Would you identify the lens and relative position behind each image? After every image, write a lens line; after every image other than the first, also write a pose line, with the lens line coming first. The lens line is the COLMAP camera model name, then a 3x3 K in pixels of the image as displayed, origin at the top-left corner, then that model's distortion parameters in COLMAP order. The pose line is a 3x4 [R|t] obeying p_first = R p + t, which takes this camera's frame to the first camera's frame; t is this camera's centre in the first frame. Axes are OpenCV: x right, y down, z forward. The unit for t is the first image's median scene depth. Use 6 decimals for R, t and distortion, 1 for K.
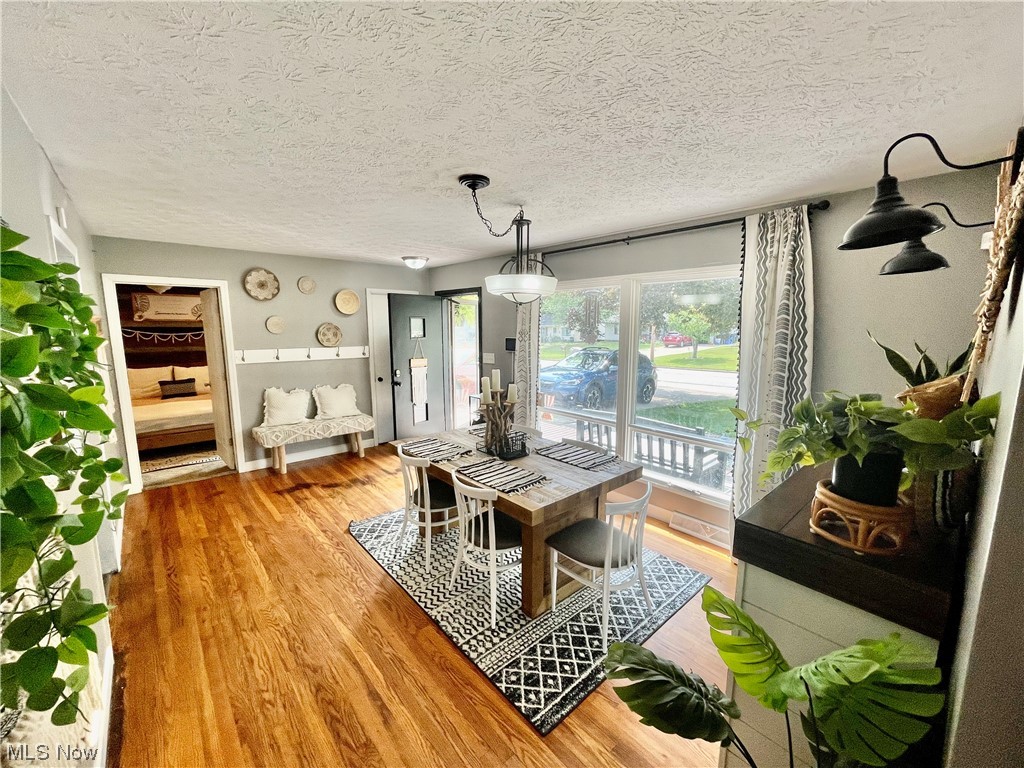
lens RADIAL K [[416.4, 0, 513.3], [0, 416.4, 383.6], [0, 0, 1]] dist [-0.001440, -0.000479]
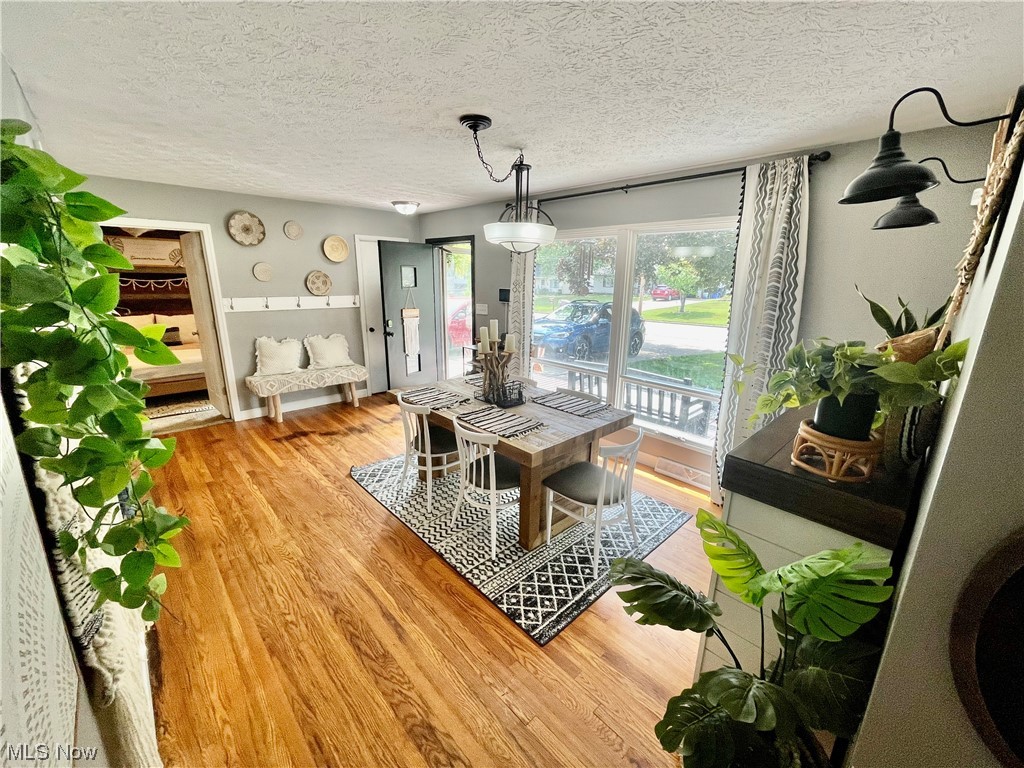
lens RADIAL K [[416.4, 0, 513.9], [0, 416.4, 383.5], [0, 0, 1]] dist [-0.001440, -0.000479]
pose [[0.999419, 0.004524, 0.033776, -0.032653], [-0.008283, 0.993674, 0.111993, 0.008109], [-0.033055, -0.112208, 0.993135, -0.029879]]
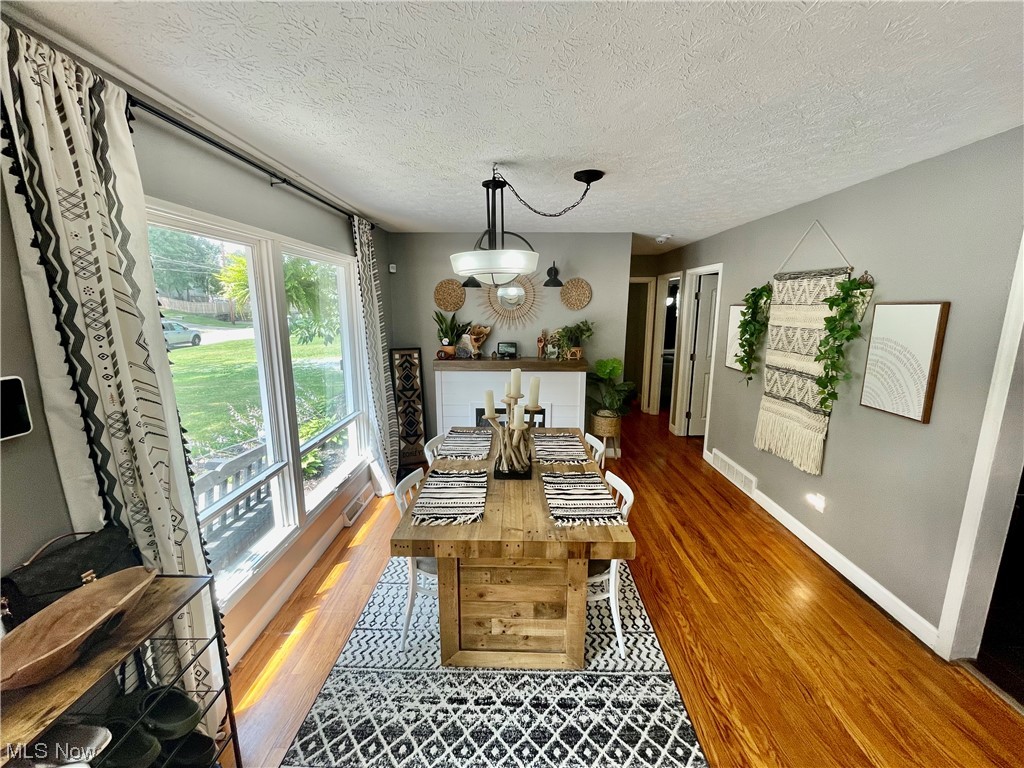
lens RADIAL K [[416.4, 0, 512.1], [0, 416.4, 385.3], [0, 0, 1]] dist [-0.001440, -0.000479]
pose [[-0.734231, -0.129508, 0.666433, -0.689177], [0.095551, 0.952152, 0.290303, -0.285528], [-0.672142, 0.276828, -0.686725, 1.901744]]
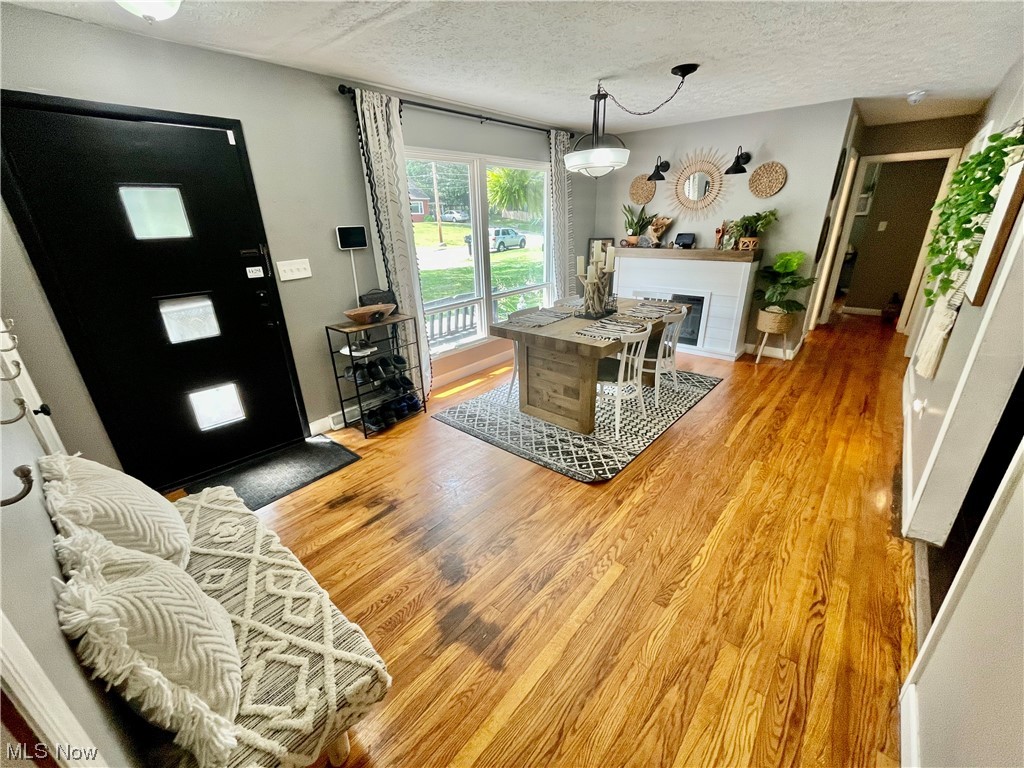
lens RADIAL K [[416.4, 0, 510.6], [0, 416.4, 383.6], [0, 0, 1]] dist [-0.001440, -0.000479]
pose [[-0.125461, -0.367423, 0.921553, -1.432560], [0.169816, 0.907231, 0.384831, -0.188722], [-0.977457, 0.204776, -0.051427, 1.667085]]
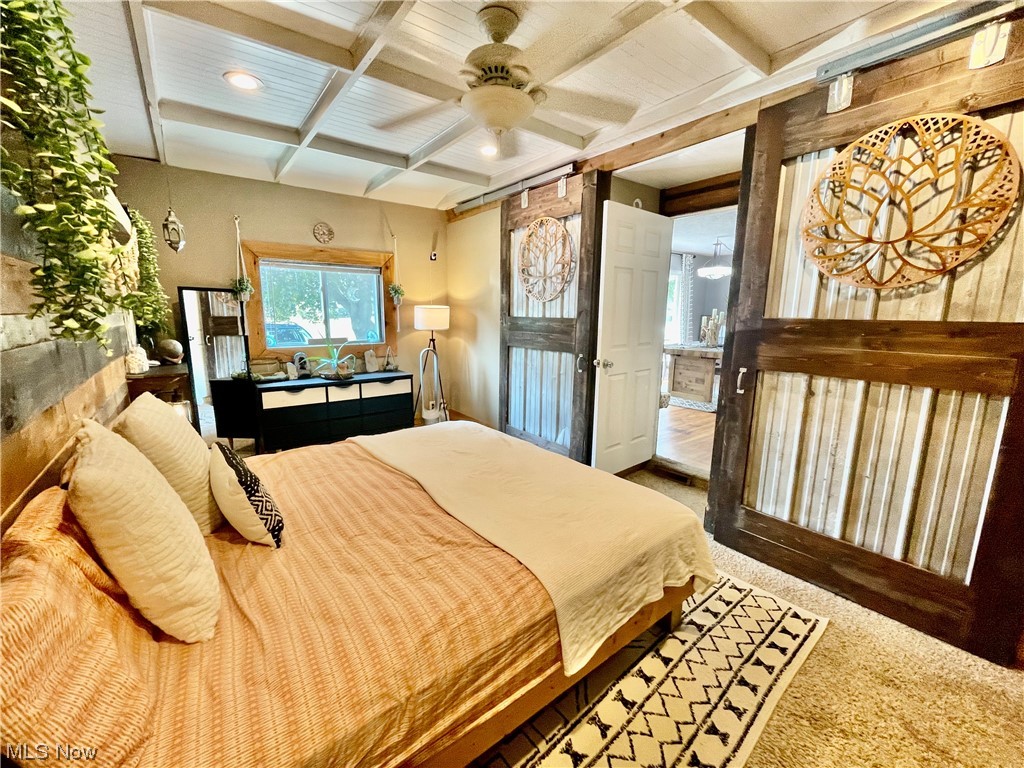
lens RADIAL K [[416.4, 0, 514.0], [0, 416.4, 384.1], [0, 0, 1]] dist [-0.001440, -0.000479]
pose [[0.065517, -0.174730, 0.982434, -2.887649], [0.132383, 0.977369, 0.165000, -0.180740], [-0.989031, 0.119247, 0.087166, 2.342825]]
